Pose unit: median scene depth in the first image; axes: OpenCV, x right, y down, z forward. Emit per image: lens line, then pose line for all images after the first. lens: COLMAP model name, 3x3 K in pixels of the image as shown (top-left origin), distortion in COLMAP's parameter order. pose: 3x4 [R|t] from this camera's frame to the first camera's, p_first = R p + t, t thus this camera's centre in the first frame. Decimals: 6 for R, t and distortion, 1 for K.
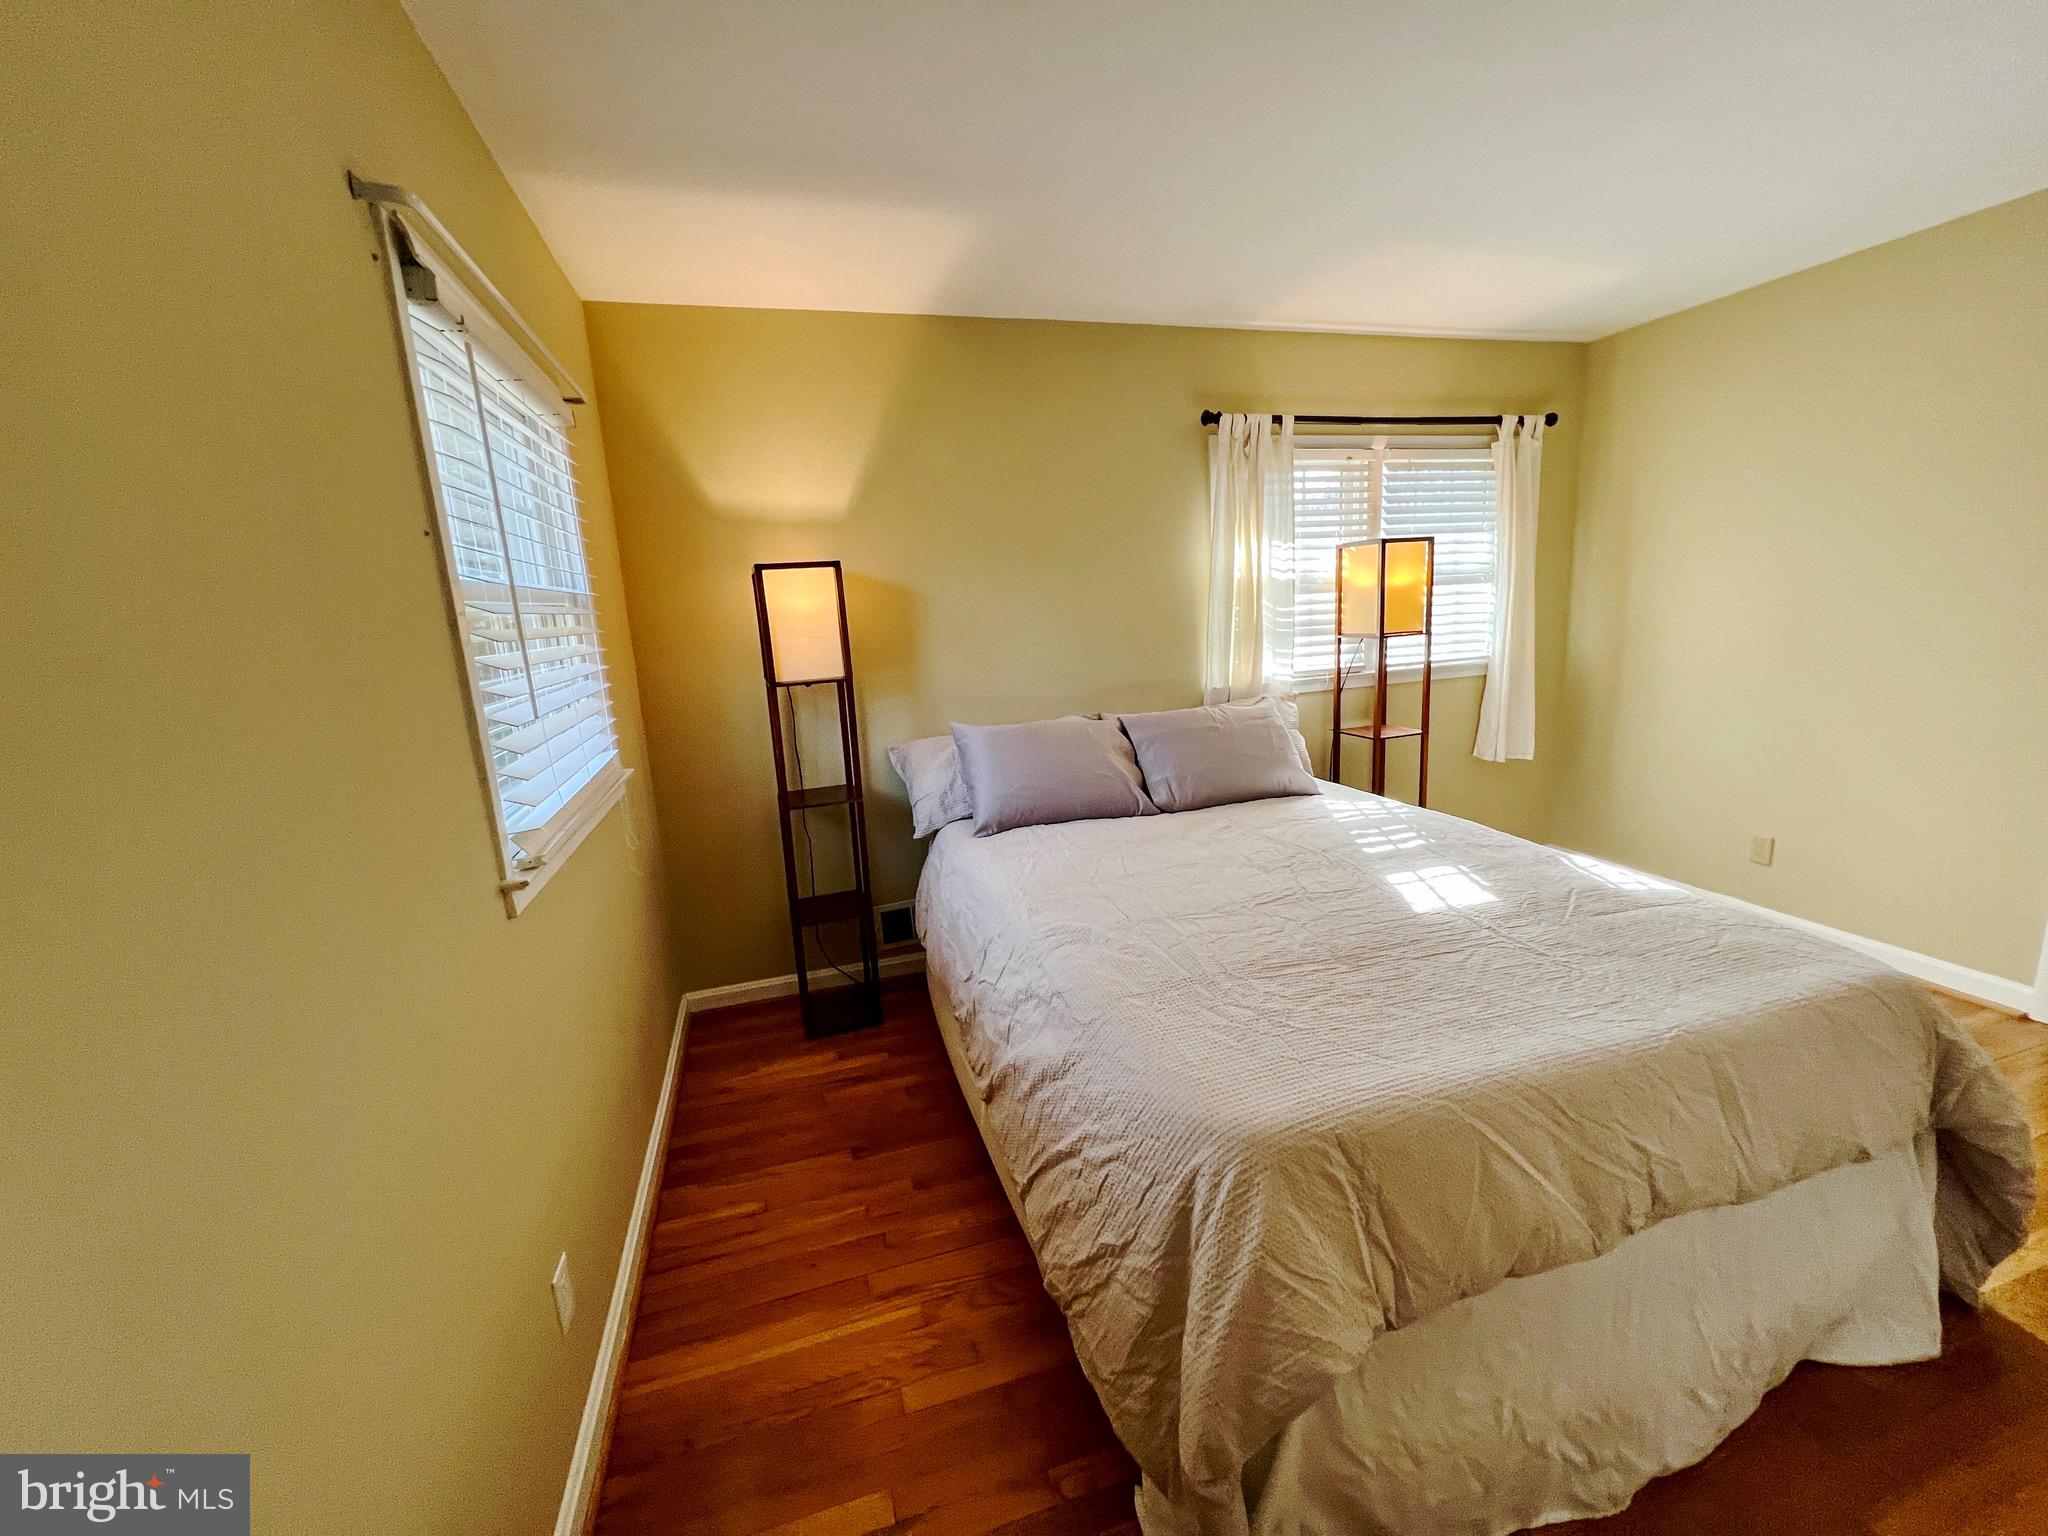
lens RADIAL K [[820.2, 0, 1024.0], [0, 820.2, 768.0], [0, 0, 1]] dist [0.014081, 0.000108]
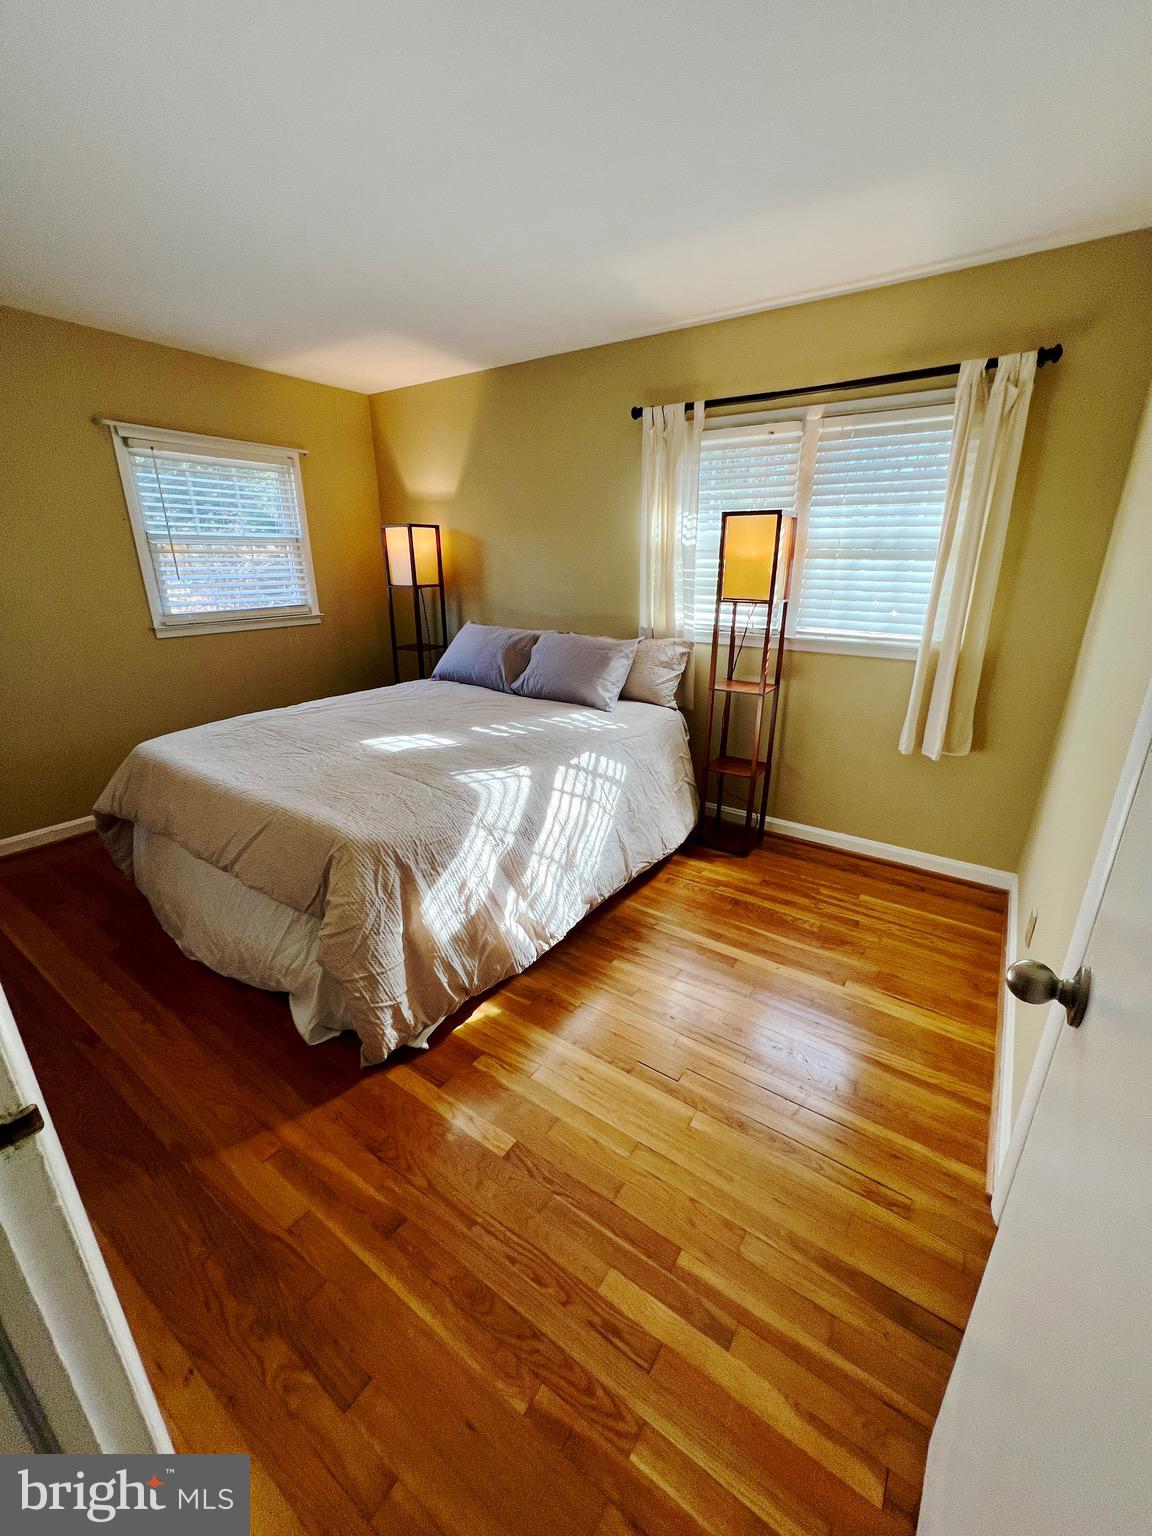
lens RADIAL K [[615.2, 0, 576.0], [0, 615.2, 768.0], [0, 0, 1]] dist [0.014081, 0.000108]
pose [[0.621155, 0.312800, -0.718556, 1.014966], [-0.190424, 0.949654, 0.248789, -0.113642], [0.760201, -0.017706, 0.649447, 0.274729]]
